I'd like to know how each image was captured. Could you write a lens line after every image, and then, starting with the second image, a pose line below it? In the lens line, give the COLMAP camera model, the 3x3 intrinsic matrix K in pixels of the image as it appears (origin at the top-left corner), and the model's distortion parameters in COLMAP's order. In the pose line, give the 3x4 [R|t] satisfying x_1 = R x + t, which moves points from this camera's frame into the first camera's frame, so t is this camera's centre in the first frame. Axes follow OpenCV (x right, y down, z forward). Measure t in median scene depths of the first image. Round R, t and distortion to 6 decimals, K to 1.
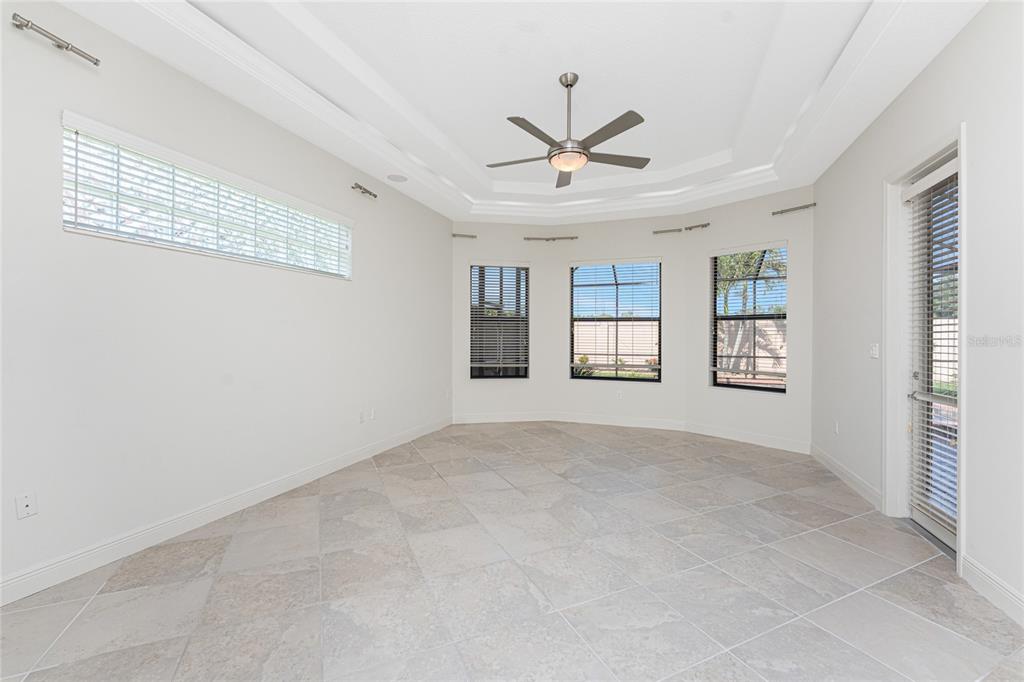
lens RADIAL K [[417.8, 0, 492.5], [0, 417.8, 341.8], [0, 0, 1]] dist [0.006821, -0.001154]
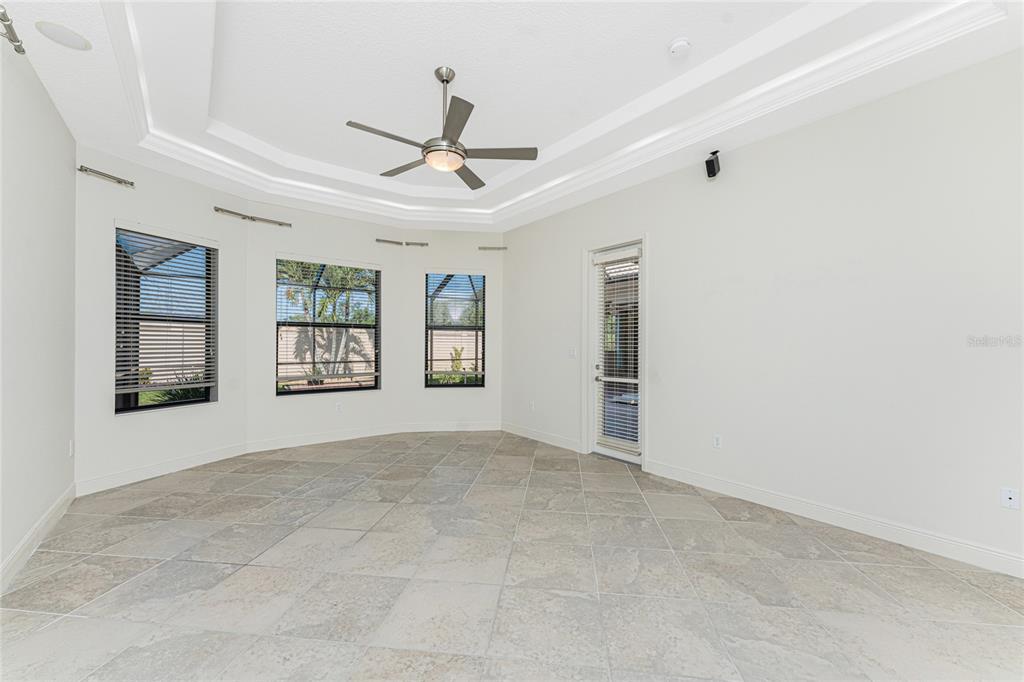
lens RADIAL K [[417.8, 0, 509.6], [0, 417.8, 346.7], [0, 0, 1]] dist [0.006821, -0.001154]
pose [[0.513480, -0.007923, 0.858065, -0.410042], [0.010792, 0.999938, 0.002775, -0.006834], [-0.858034, 0.007836, 0.513533, 0.282712]]
